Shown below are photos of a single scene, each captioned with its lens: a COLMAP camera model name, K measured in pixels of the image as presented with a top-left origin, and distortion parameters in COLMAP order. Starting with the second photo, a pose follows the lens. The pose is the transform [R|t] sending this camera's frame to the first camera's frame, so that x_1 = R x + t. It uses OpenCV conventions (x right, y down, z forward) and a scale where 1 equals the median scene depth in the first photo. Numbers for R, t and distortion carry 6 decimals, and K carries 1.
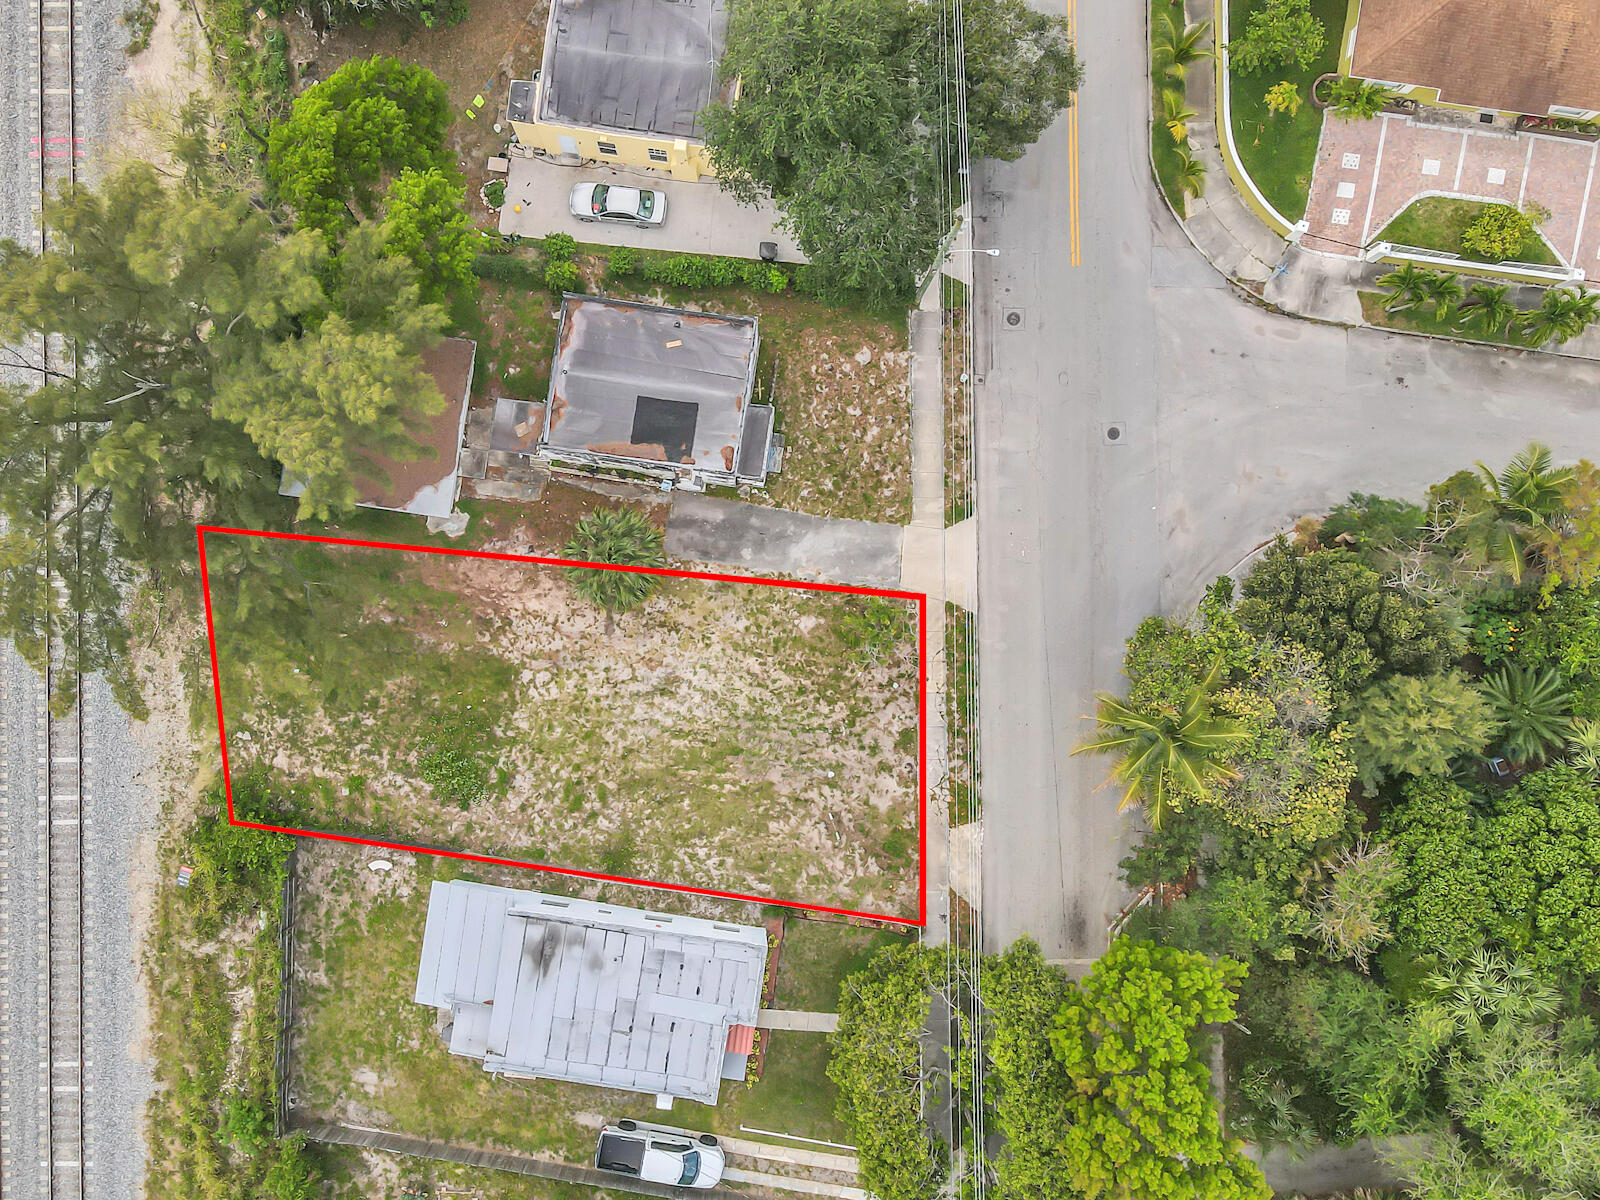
lens RADIAL K [[995.7, 0, 801.6], [0, 995.7, 571.1], [0, 0, 1]] dist [0.001969, 0.003402]
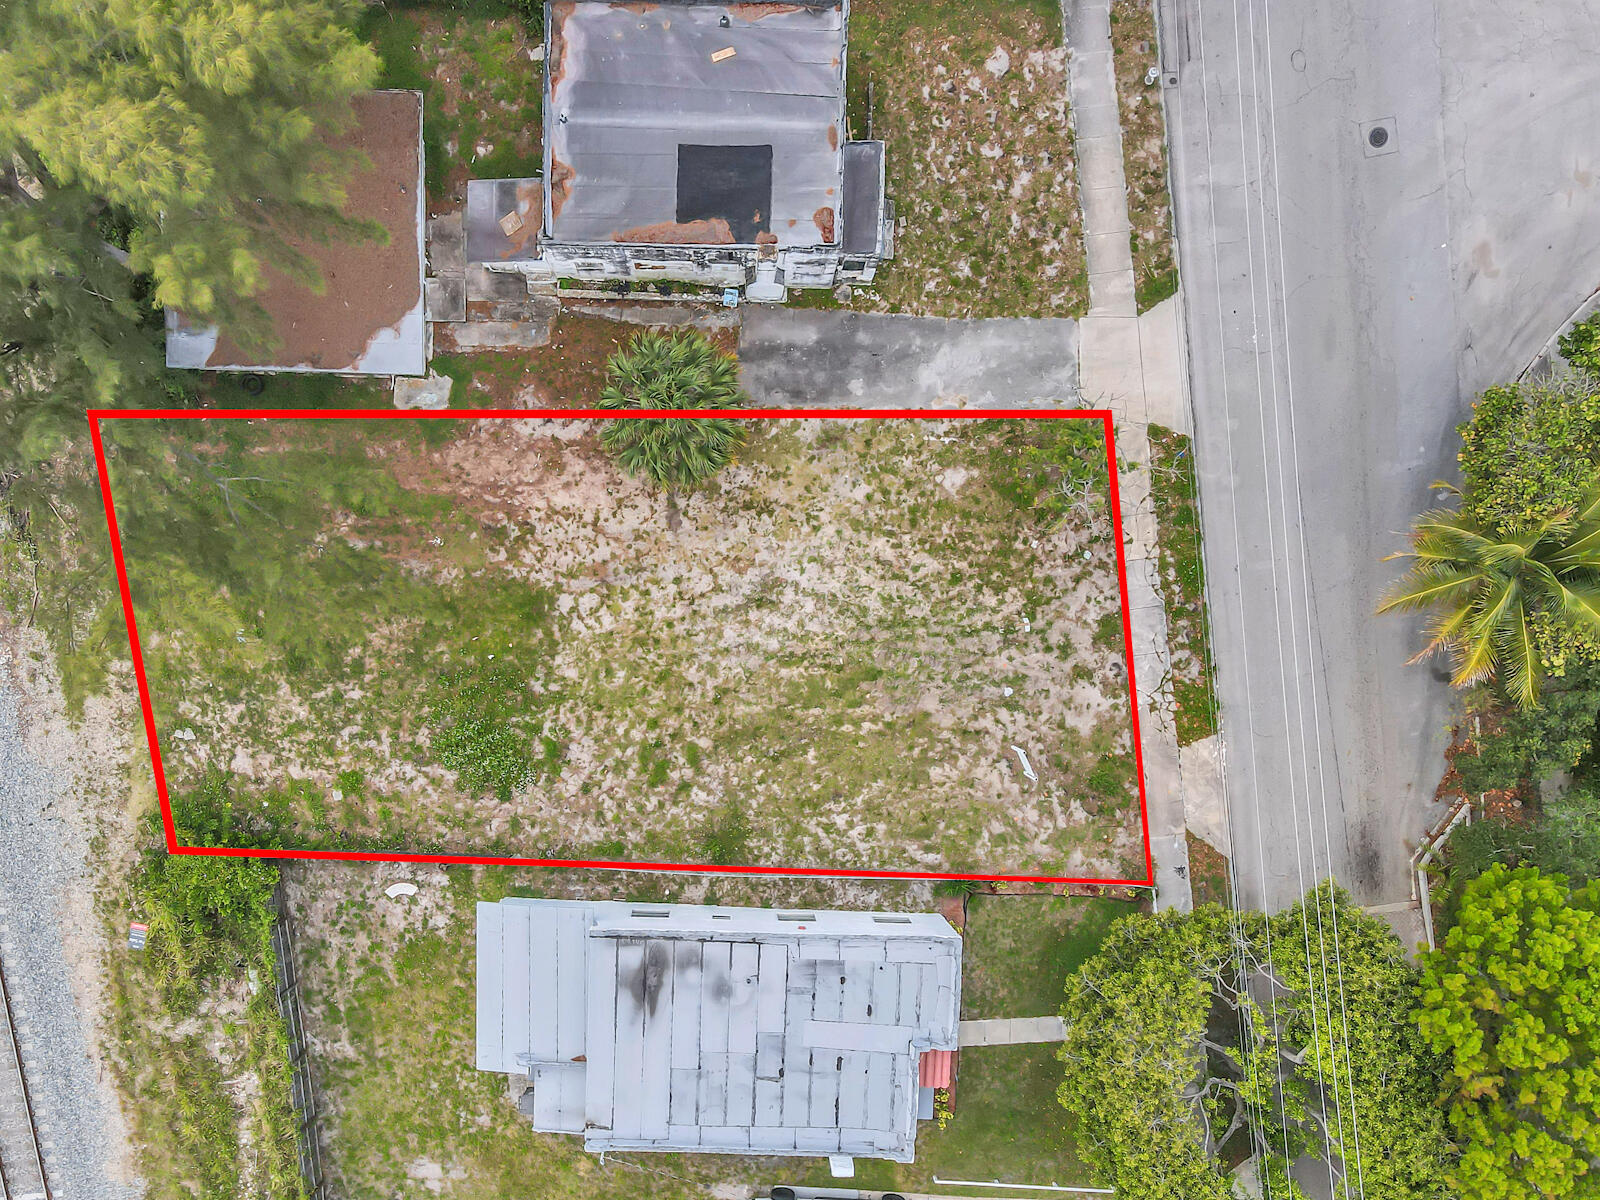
lens RADIAL K [[1119.9, 0, 800.0], [0, 1119.9, 600.0], [0, 0, 1]] dist [0.005581, 0.001203]
pose [[0.991891, -0.123174, -0.031327, -0.086746], [0.125130, 0.989600, 0.070958, 0.067105], [0.022262, -0.074302, 0.996987, 0.216449]]
